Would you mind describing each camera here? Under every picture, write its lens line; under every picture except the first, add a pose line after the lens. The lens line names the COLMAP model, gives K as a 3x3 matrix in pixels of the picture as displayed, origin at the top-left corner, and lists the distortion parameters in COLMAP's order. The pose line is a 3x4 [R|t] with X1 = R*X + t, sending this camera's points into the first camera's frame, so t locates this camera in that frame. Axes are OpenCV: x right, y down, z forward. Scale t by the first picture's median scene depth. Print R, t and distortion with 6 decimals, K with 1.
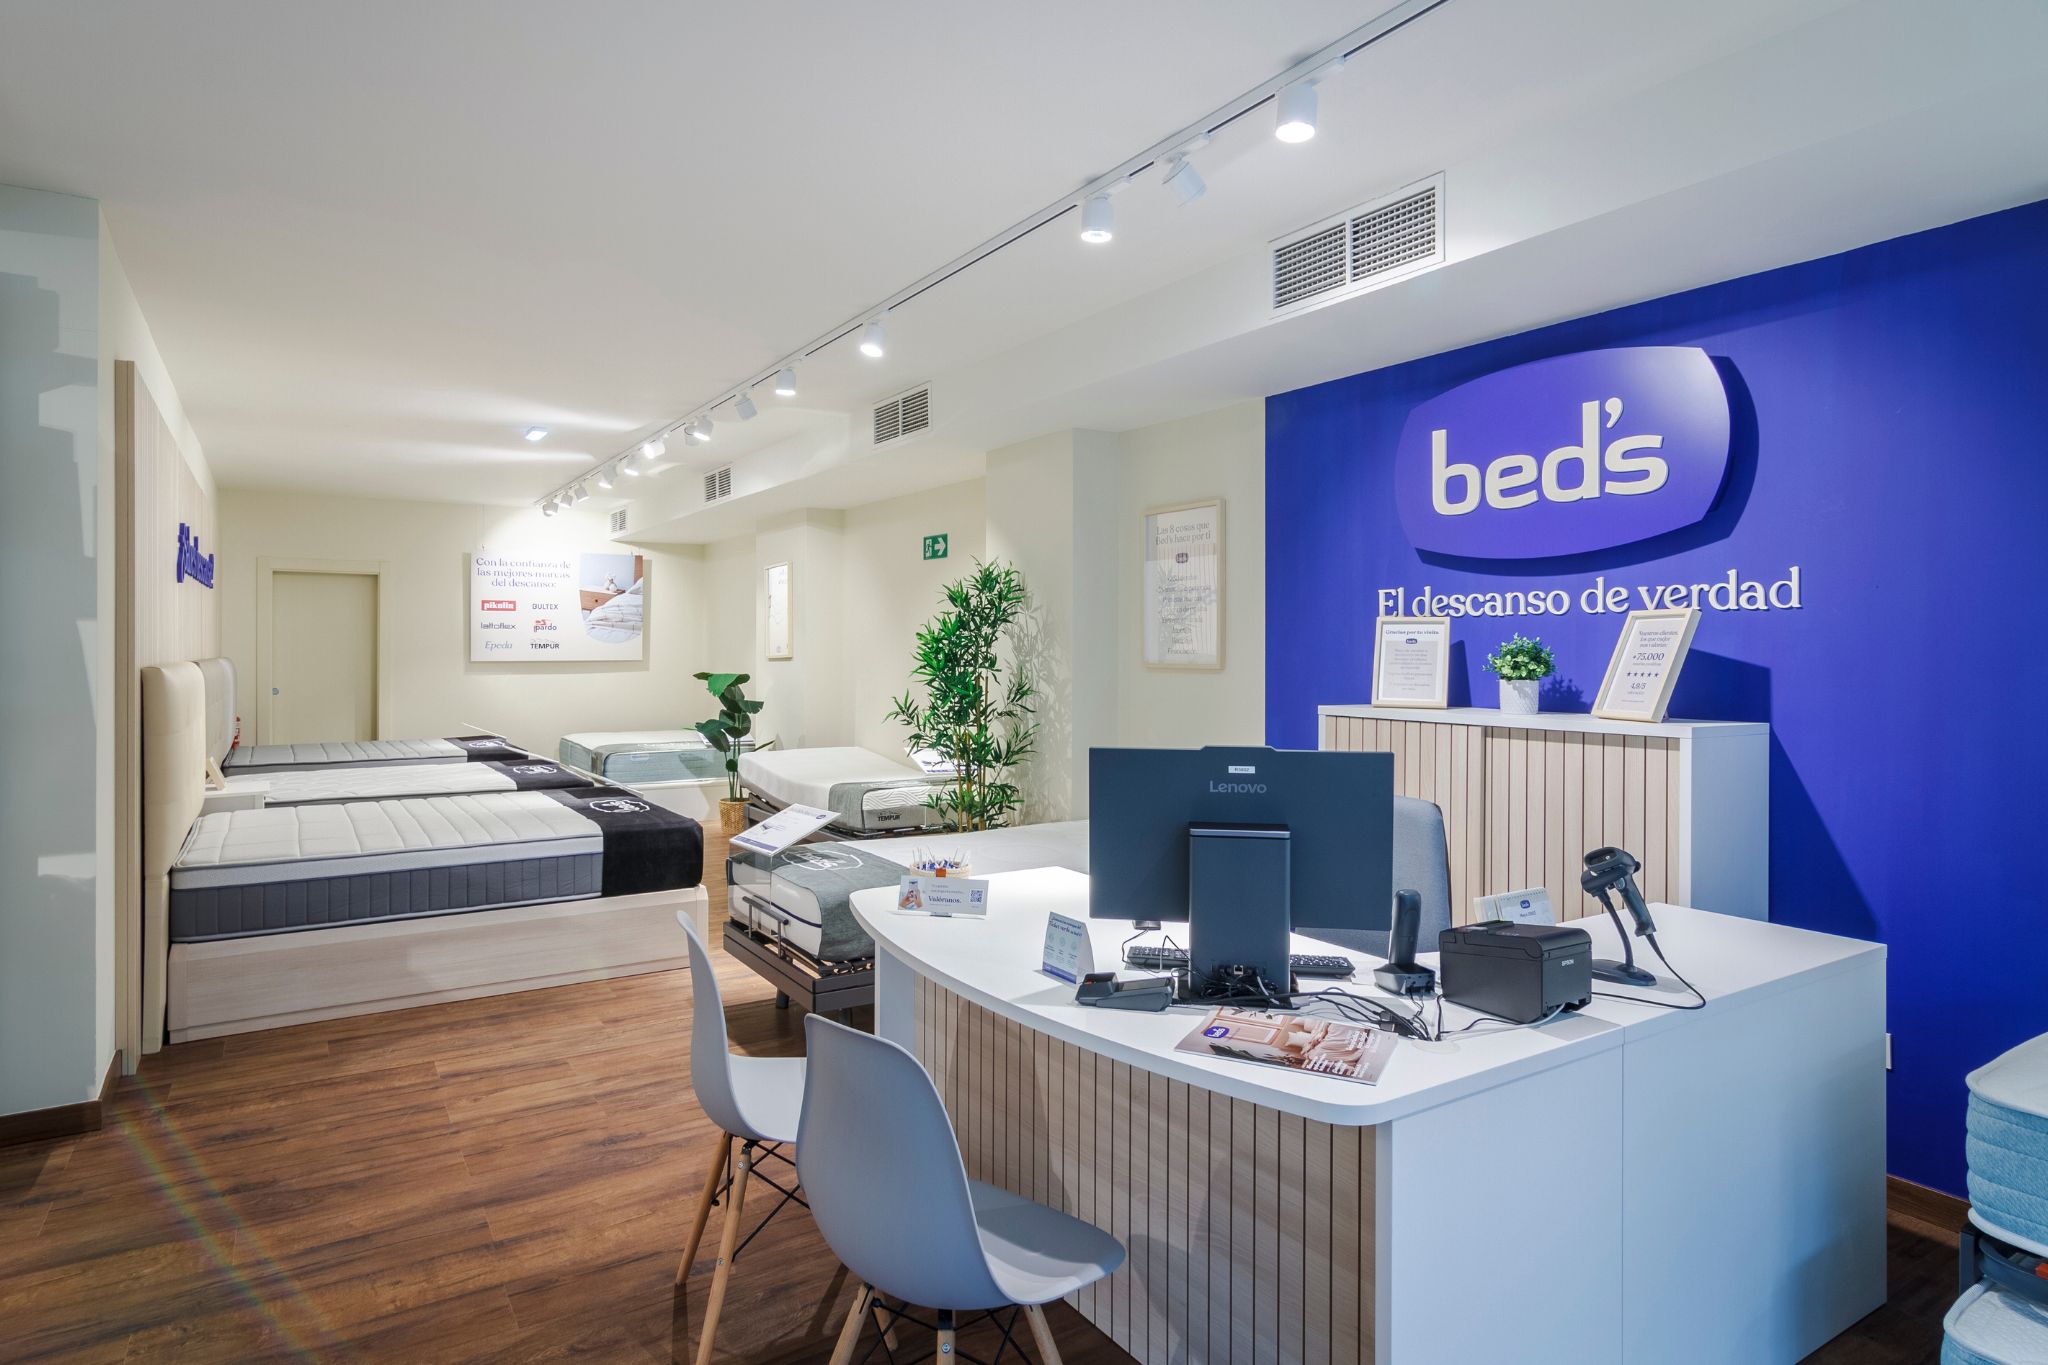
lens RADIAL K [[1137.5, 0, 996.5], [0, 1137.5, 651.1], [0, 0, 1]] dist [-0.002745, -0.000695]
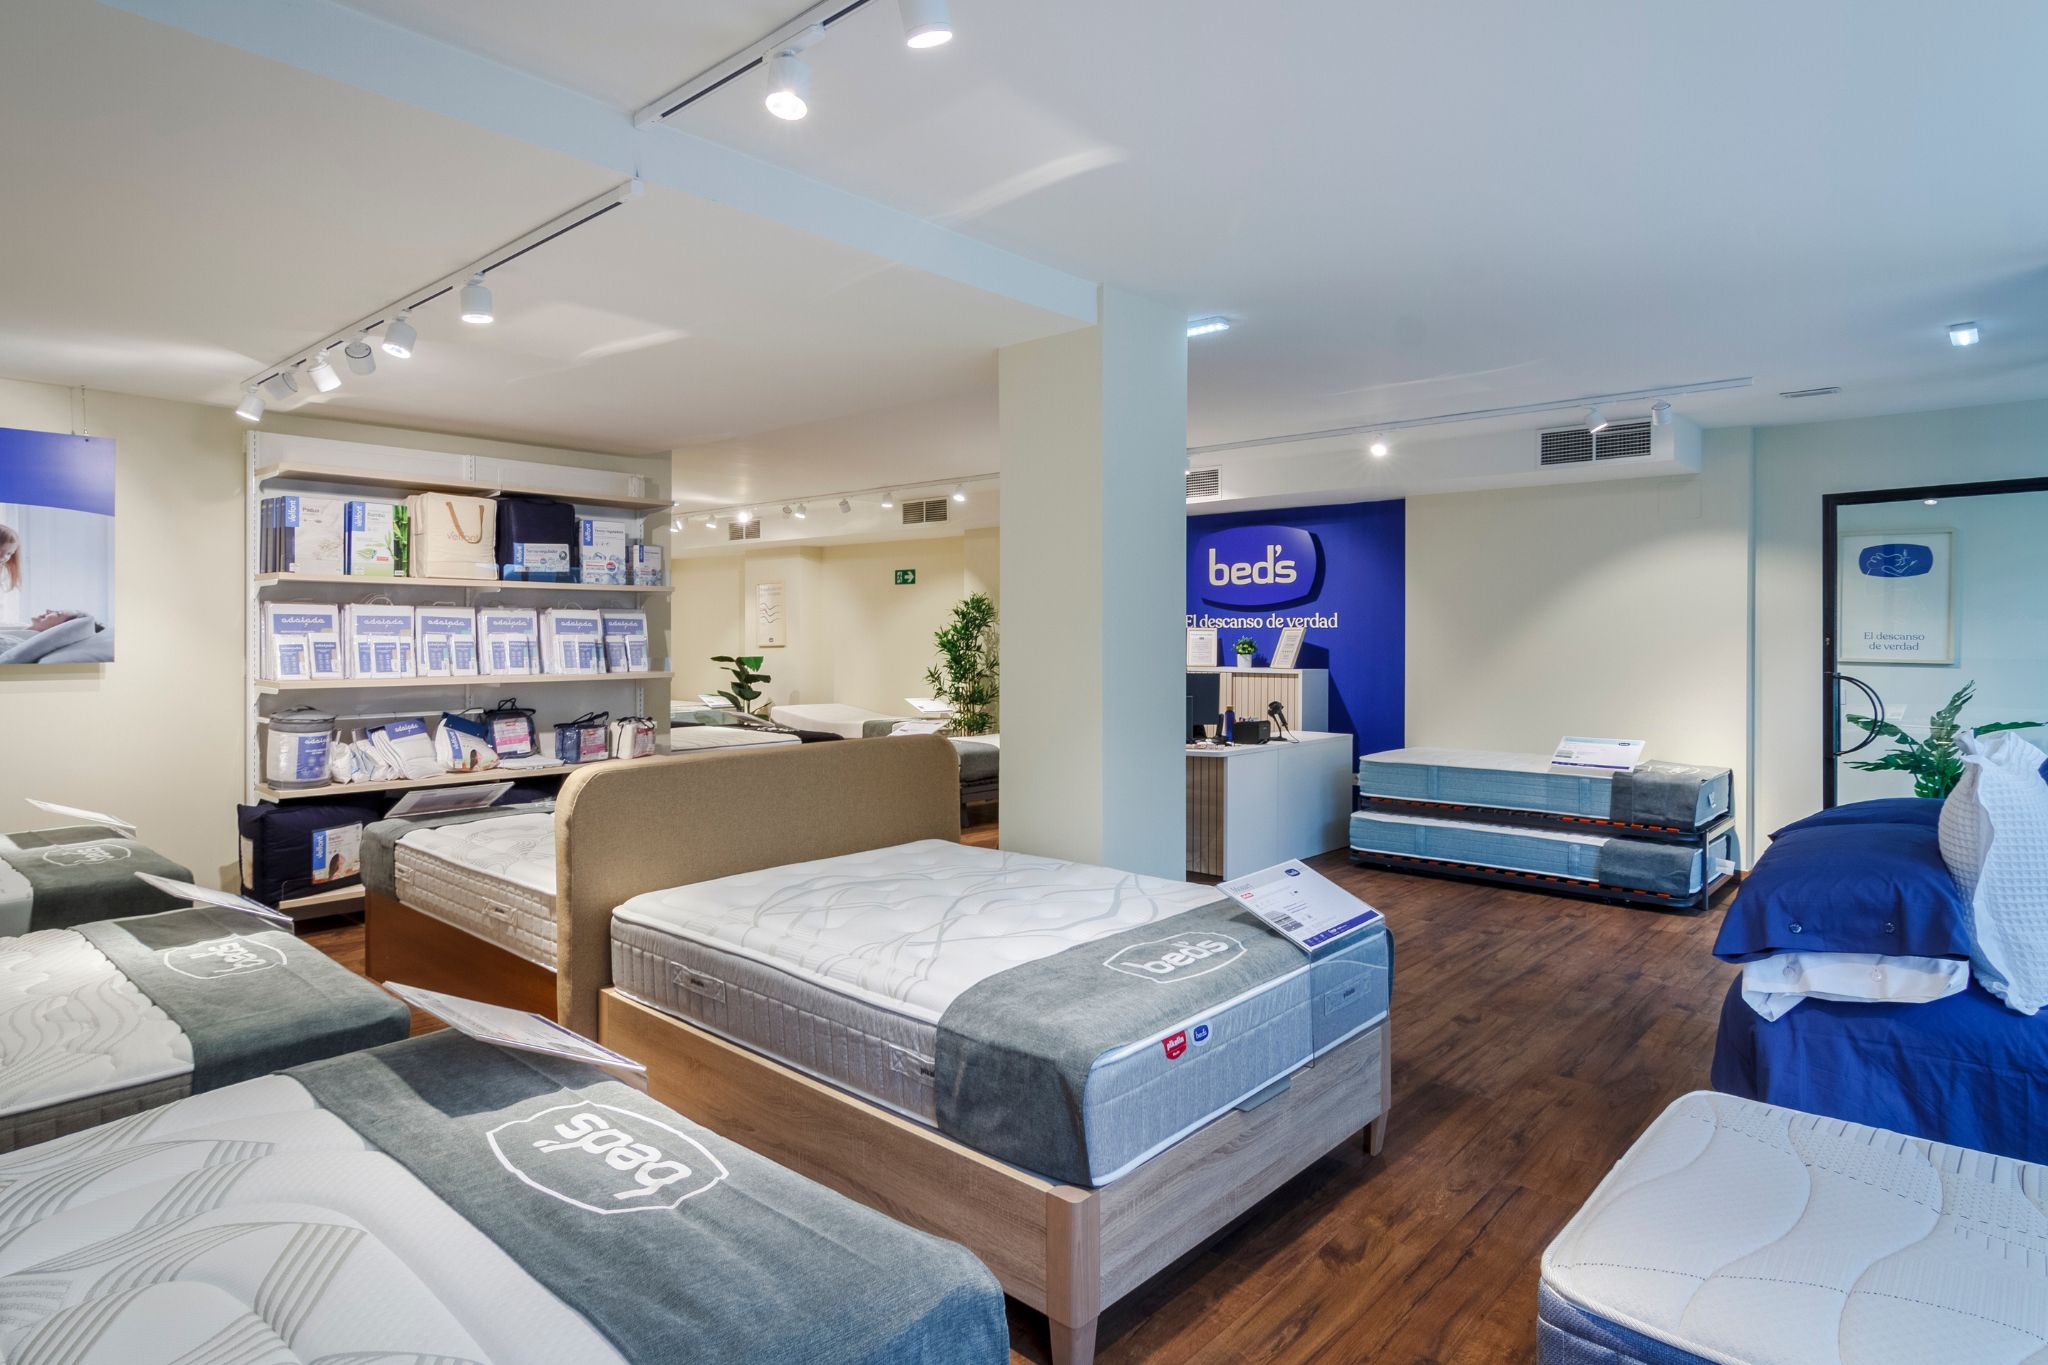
lens RADIAL K [[1155.2, 0, 1083.1], [0, 1155.2, 637.9], [0, 0, 1]] dist [0.001601, 0.000246]
pose [[0.948454, 0.001863, 0.316909, -0.435177], [-0.001595, 0.999998, -0.001104, -0.004774], [-0.316911, 0.000542, 0.948455, -0.827550]]
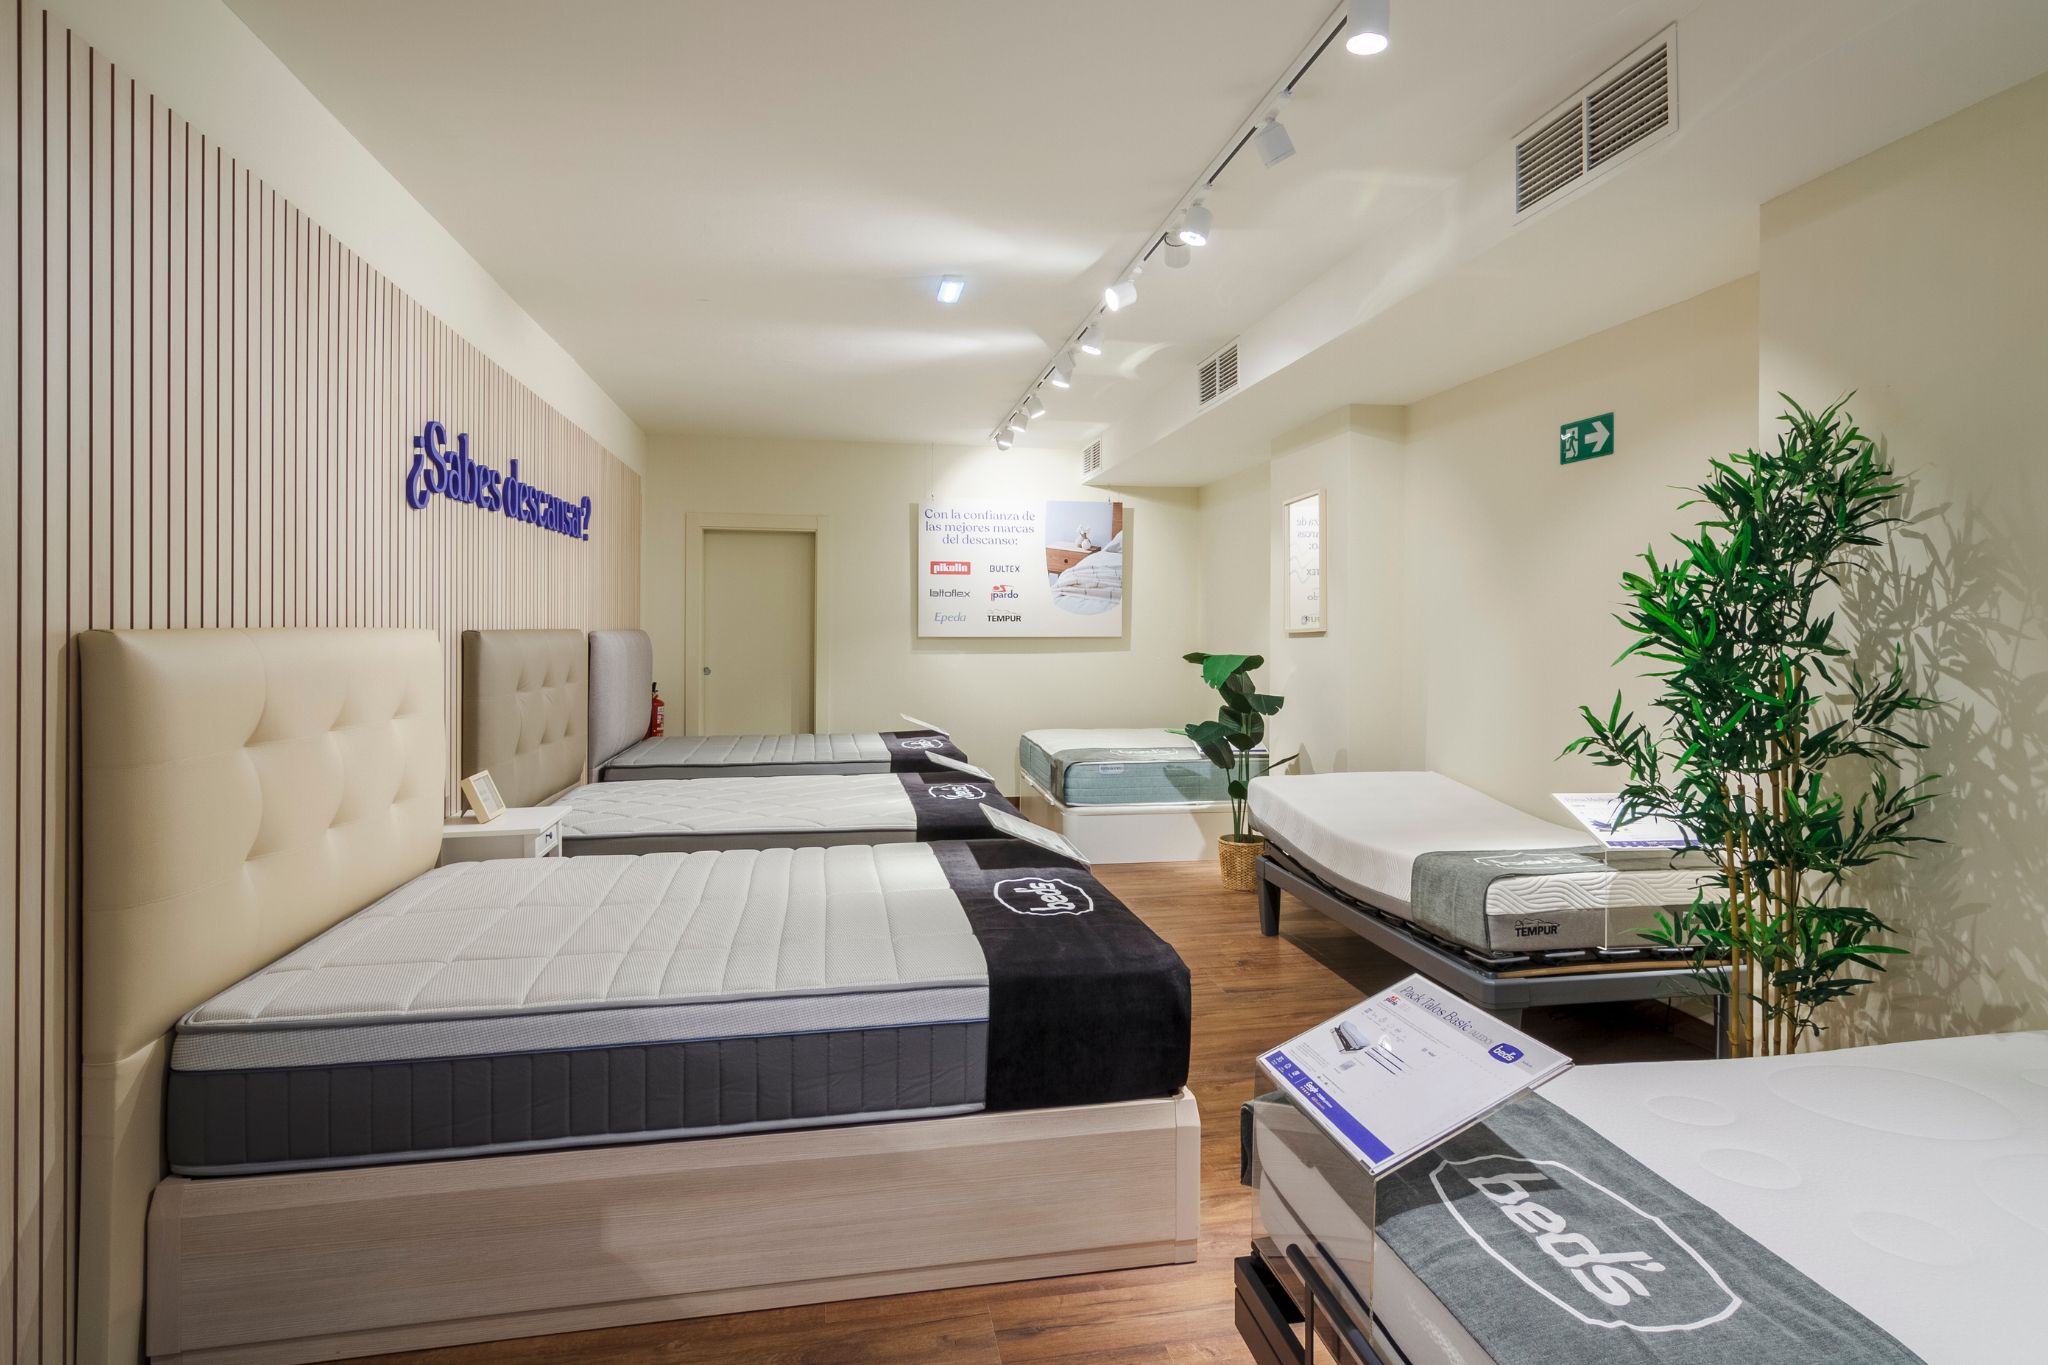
lens RADIAL K [[1155.2, 0, 1083.1], [0, 1155.2, 637.9], [0, 0, 1]] dist [0.001601, 0.000246]
pose [[0.938227, 0.003908, -0.345998, -0.117671], [-0.002577, 0.999987, 0.004307, 0.010123], [0.346010, -0.003149, 0.938225, 0.468193]]
